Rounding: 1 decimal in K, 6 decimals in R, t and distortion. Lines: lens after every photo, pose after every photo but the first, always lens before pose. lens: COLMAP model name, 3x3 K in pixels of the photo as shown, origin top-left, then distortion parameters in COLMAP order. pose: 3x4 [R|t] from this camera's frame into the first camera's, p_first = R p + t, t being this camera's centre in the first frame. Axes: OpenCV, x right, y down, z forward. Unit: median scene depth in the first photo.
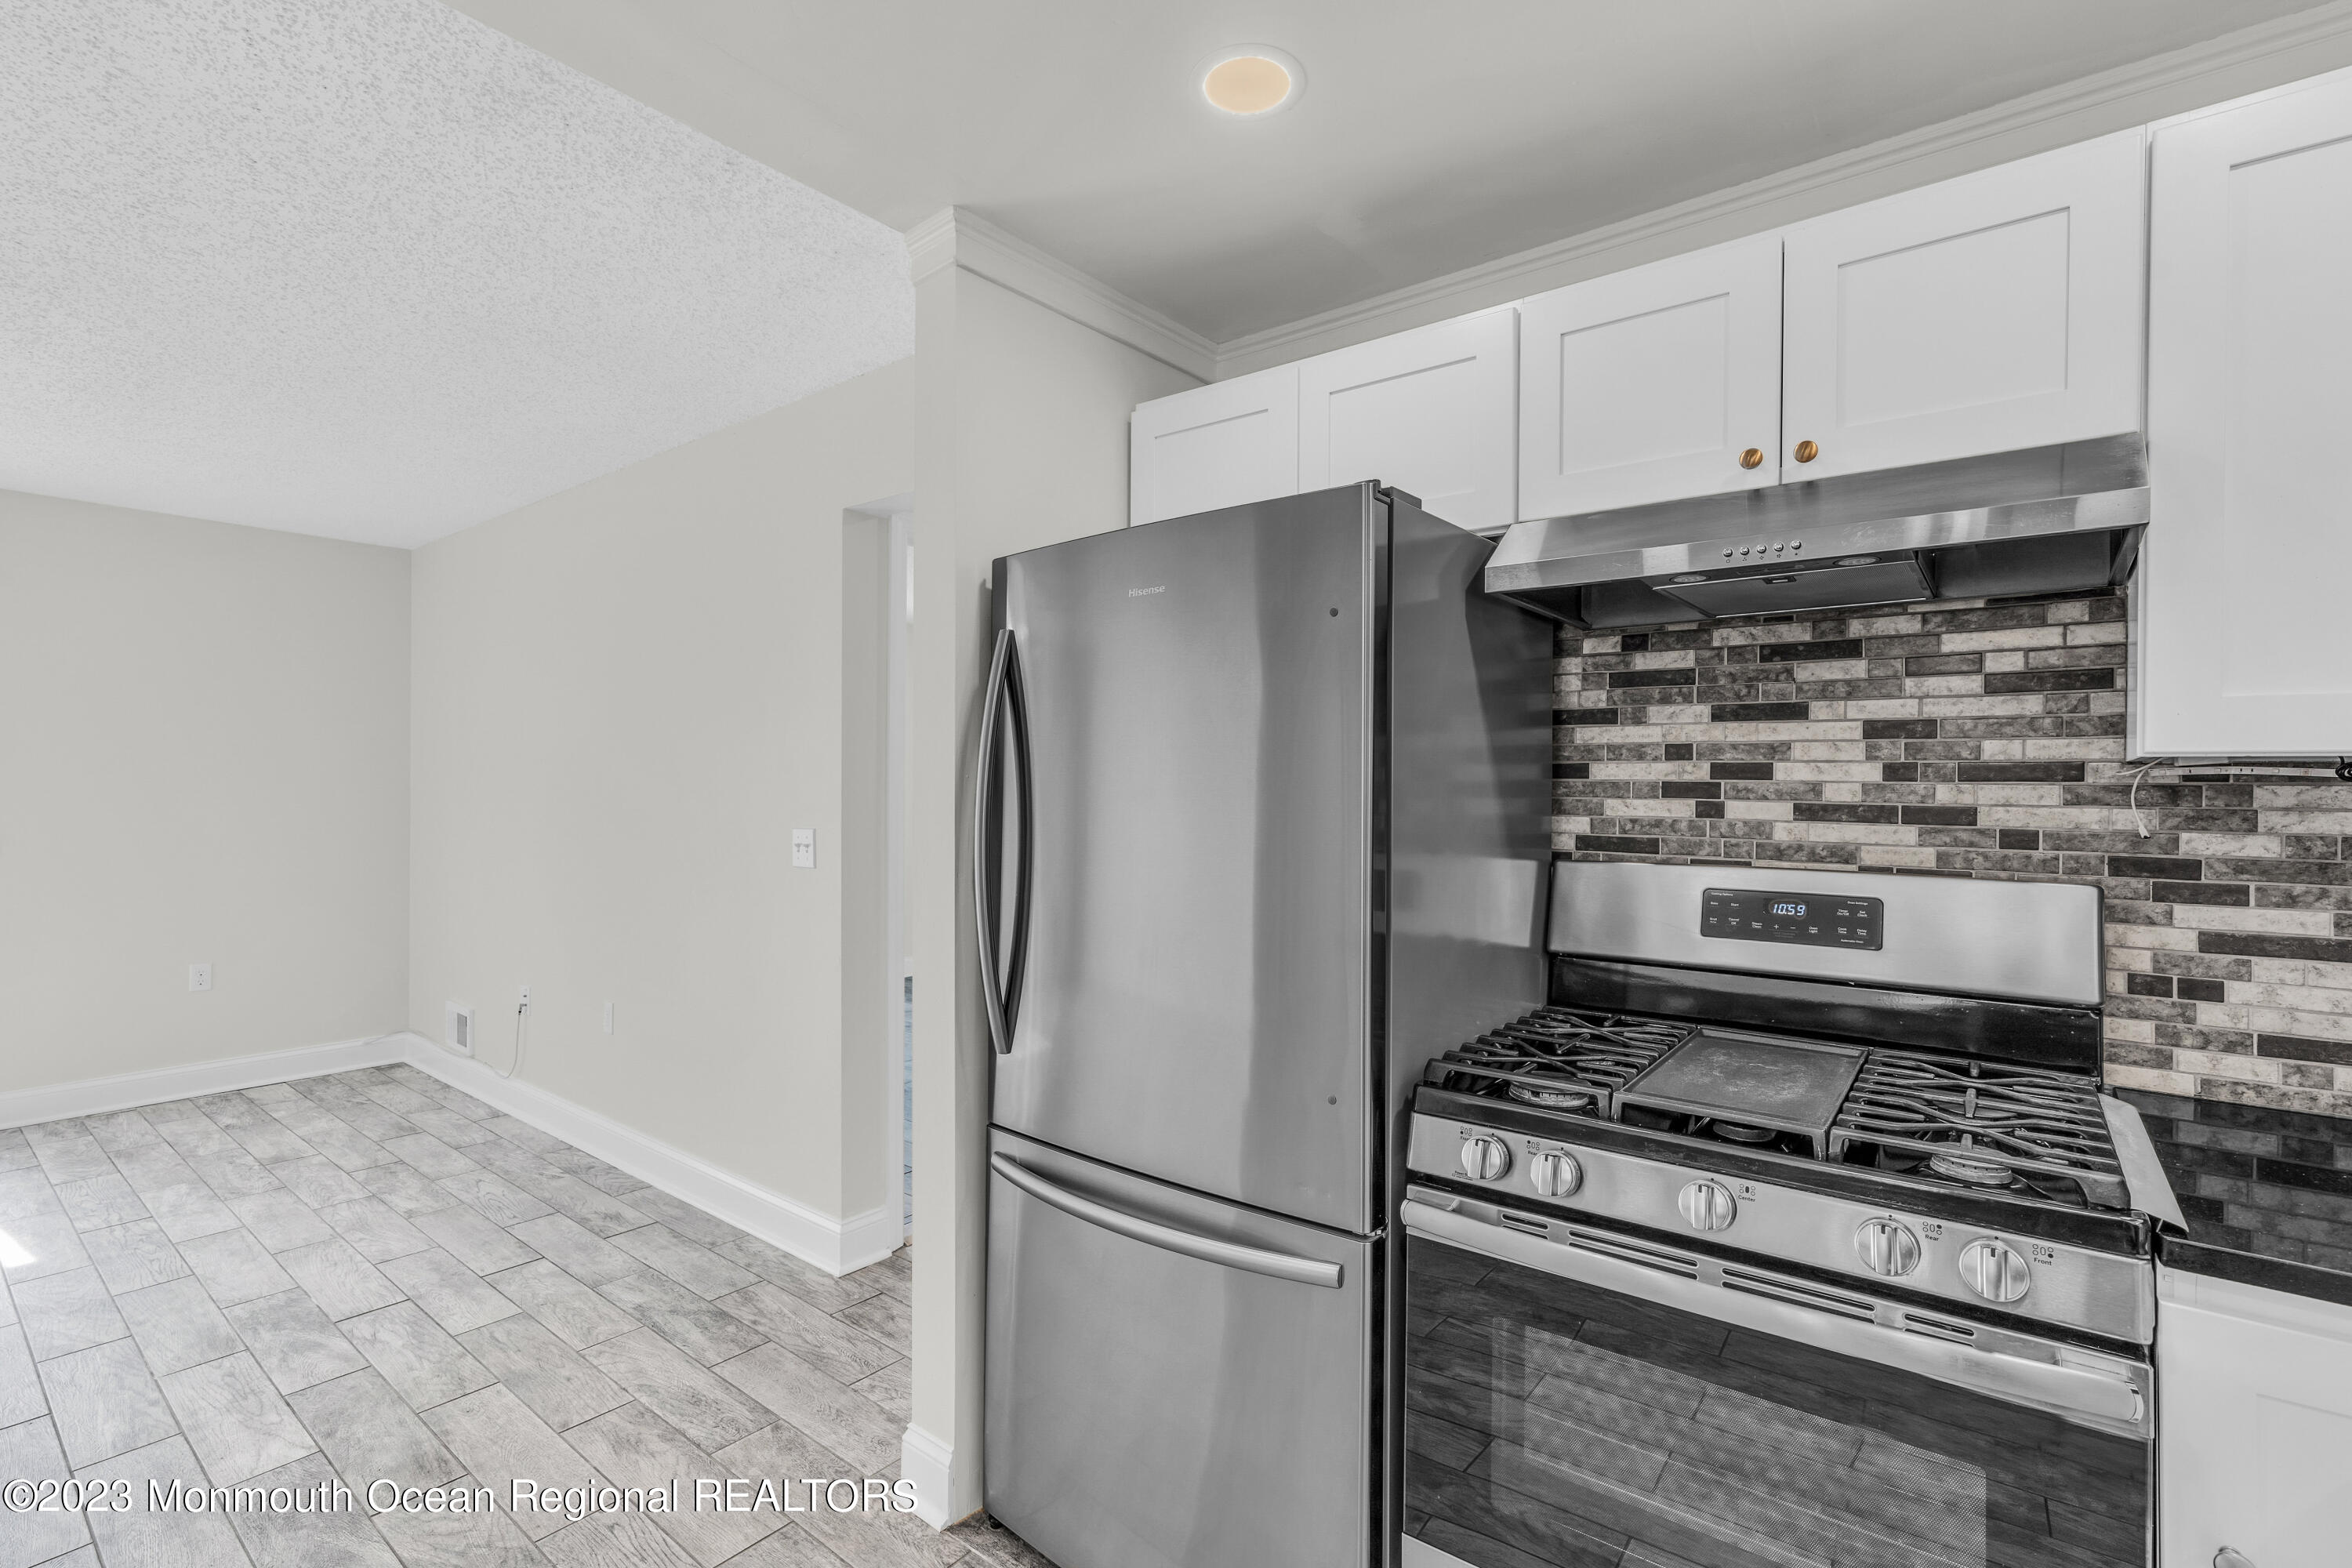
lens RADIAL K [[1071.6, 0, 1188.6], [0, 1071.6, 784.9], [0, 0, 1]] dist [-0.004123, 0.005306]
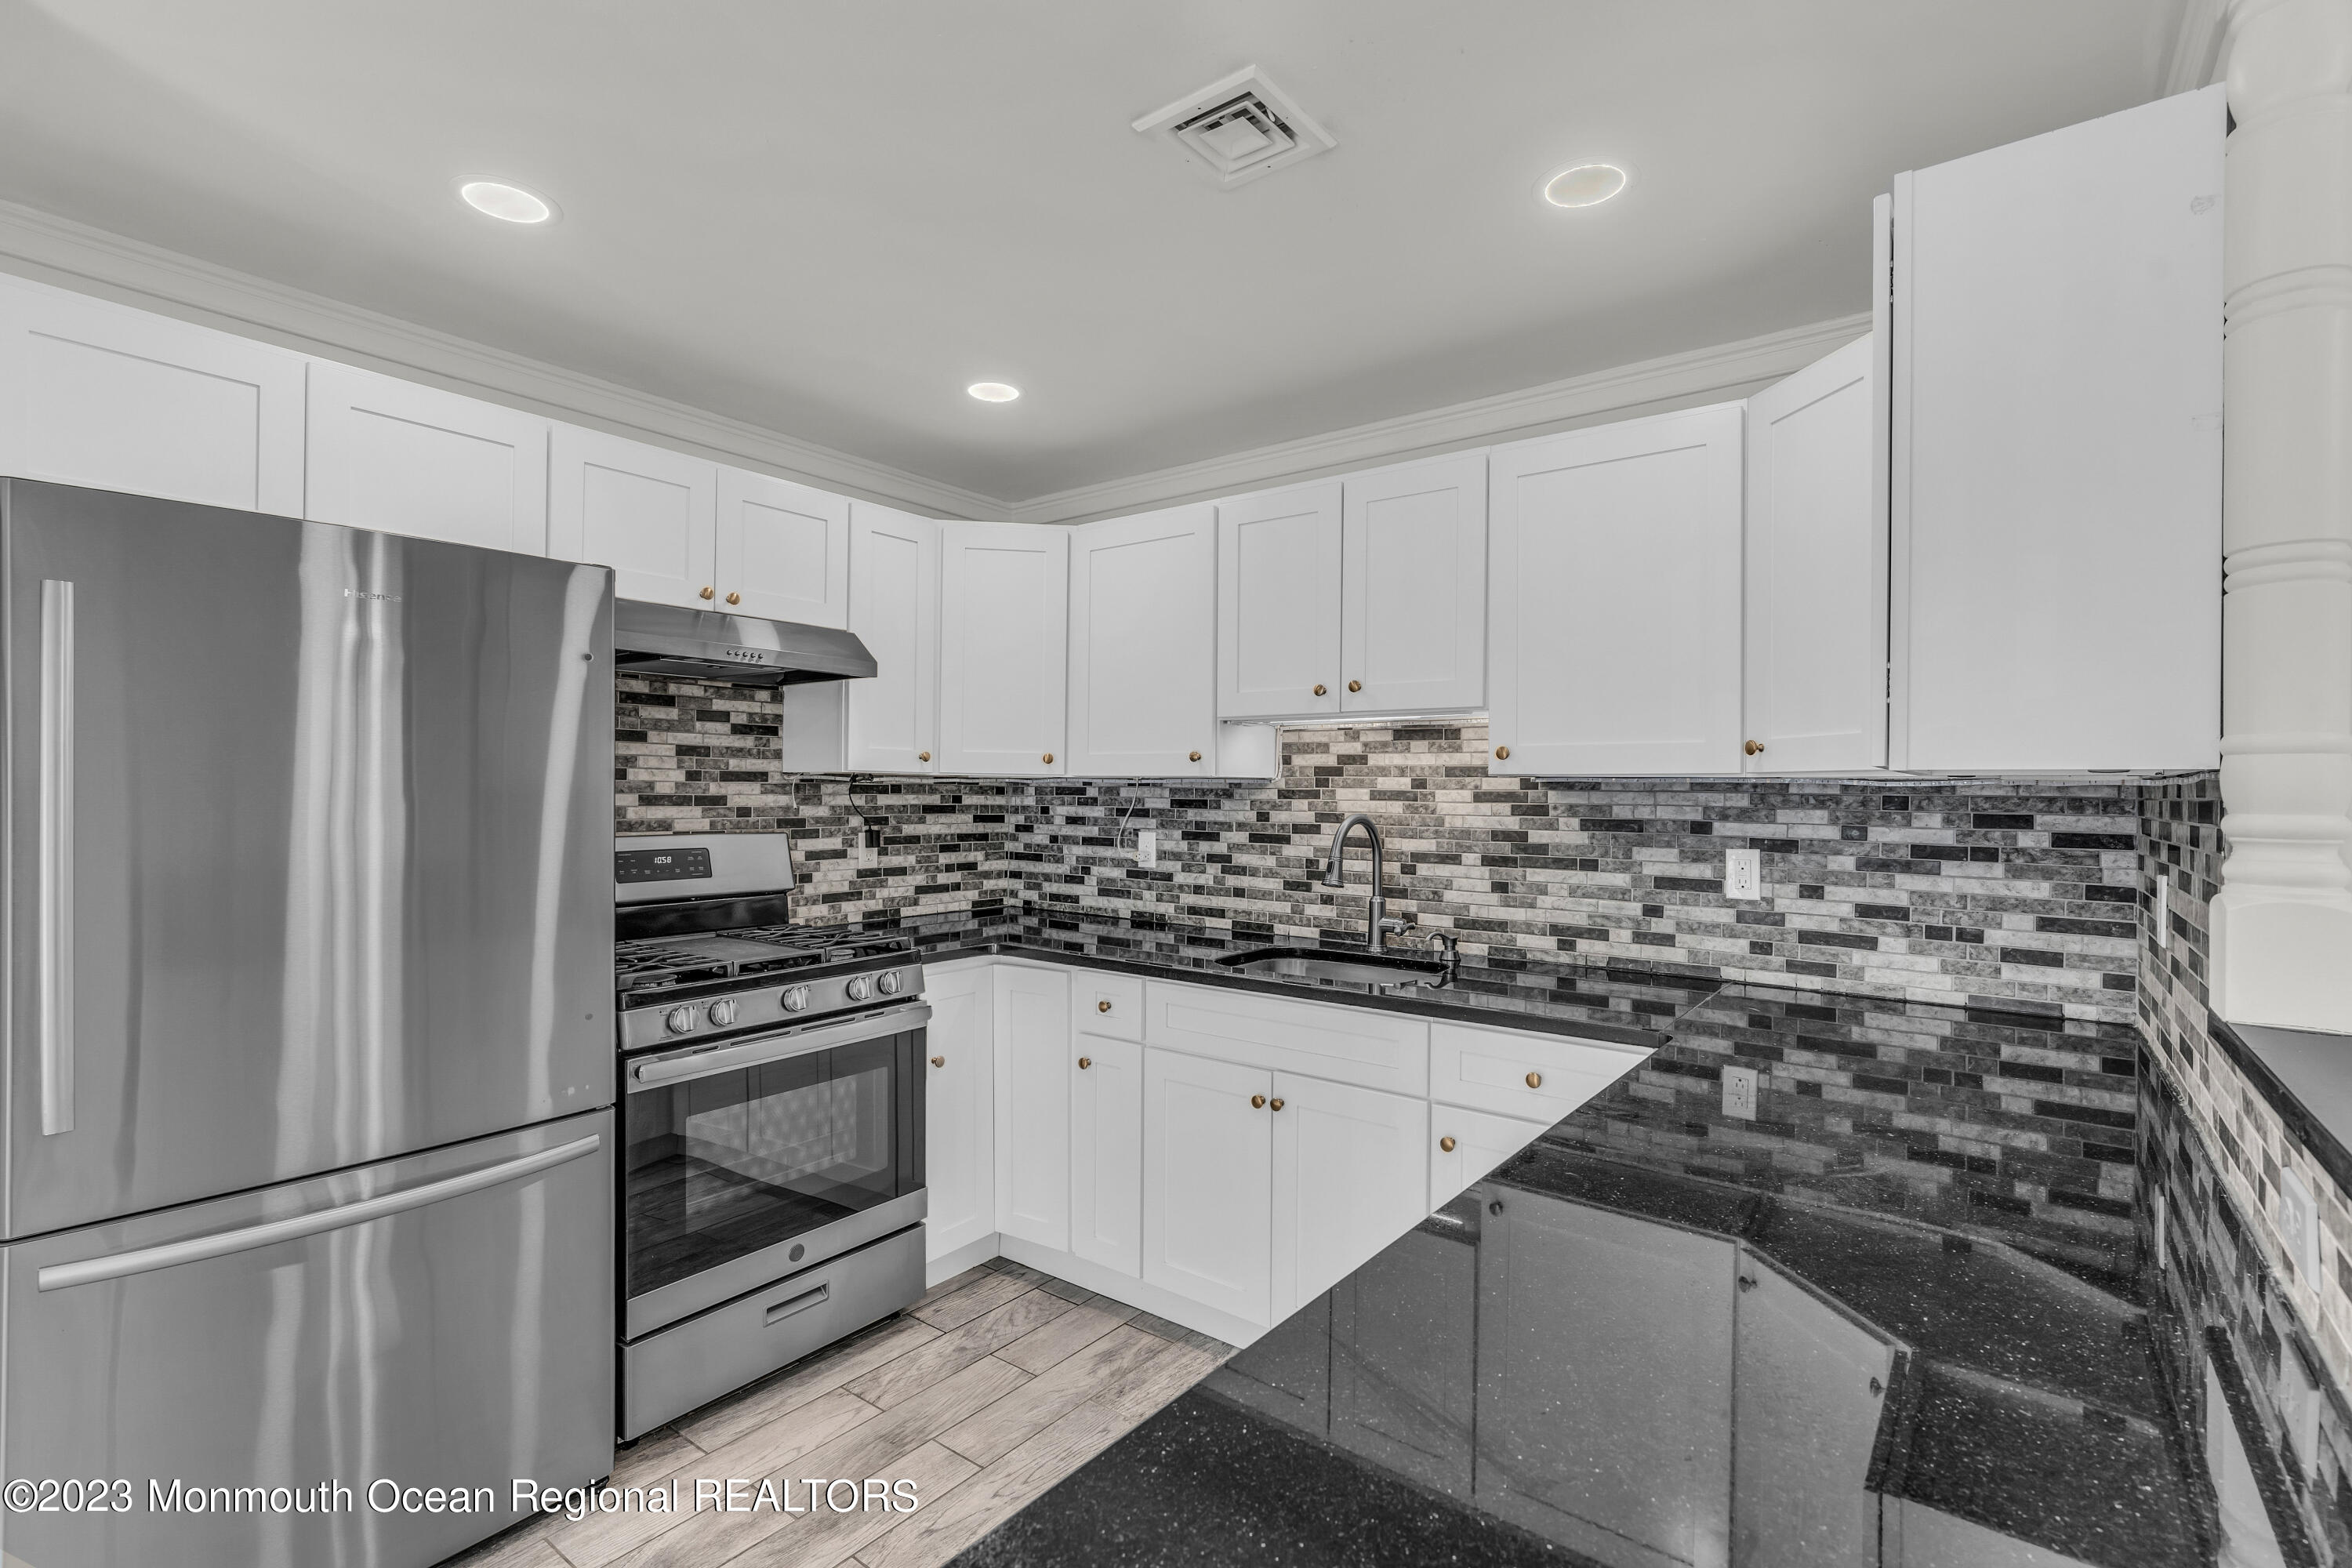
lens RADIAL K [[1071.6, 0, 1188.6], [0, 1071.6, 784.9], [0, 0, 1]] dist [-0.004123, 0.005306]
pose [[-0.019242, -0.002391, 0.999812, -1.090388], [-0.006503, 0.999976, 0.002266, -0.006460], [-0.999794, -0.006458, -0.019257, 0.236878]]
